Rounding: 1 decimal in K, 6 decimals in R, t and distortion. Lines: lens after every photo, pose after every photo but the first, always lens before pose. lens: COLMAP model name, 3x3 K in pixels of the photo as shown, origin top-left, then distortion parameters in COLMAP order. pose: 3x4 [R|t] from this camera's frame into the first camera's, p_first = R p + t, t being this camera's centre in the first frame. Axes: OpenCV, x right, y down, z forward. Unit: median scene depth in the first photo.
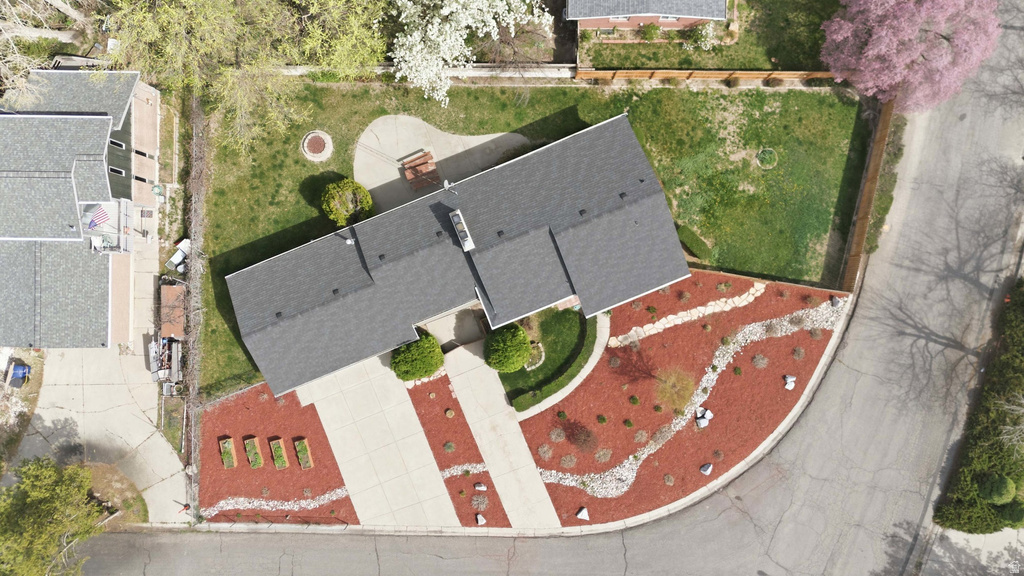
lens RADIAL K [[750.2, 0, 512.0], [0, 750.2, 288.0], [0, 0, 1]] dist [0.106716, -0.123465]
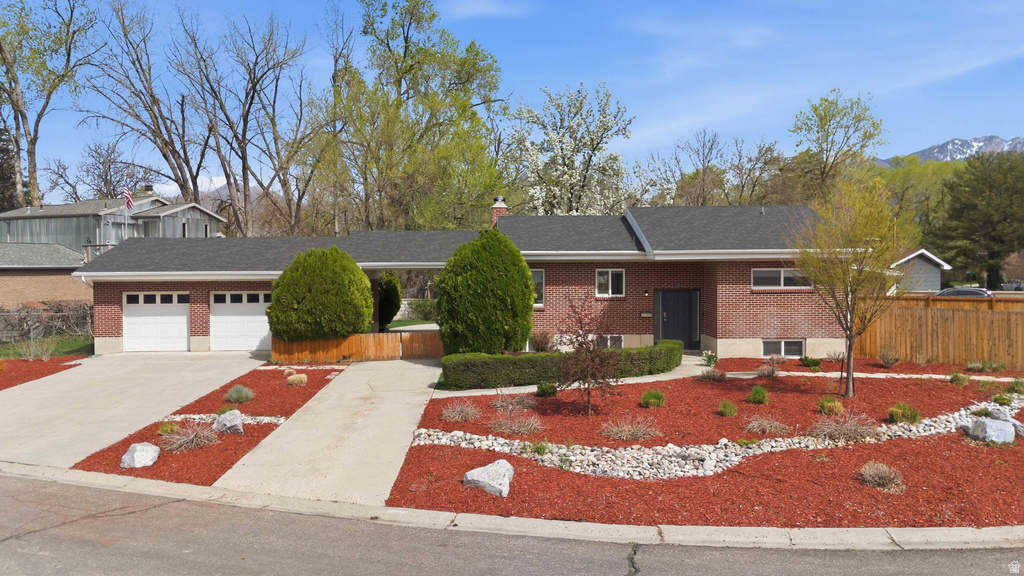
lens RADIAL K [[750.2, 0, 512.0], [0, 750.2, 288.0], [0, 0, 1]] dist [0.106716, -0.123465]
pose [[0.928140, 0.027640, -0.371203, 0.186134], [-0.371973, 0.031777, -0.927699, 0.515602], [-0.013846, 0.999113, 0.039775, 0.928608]]
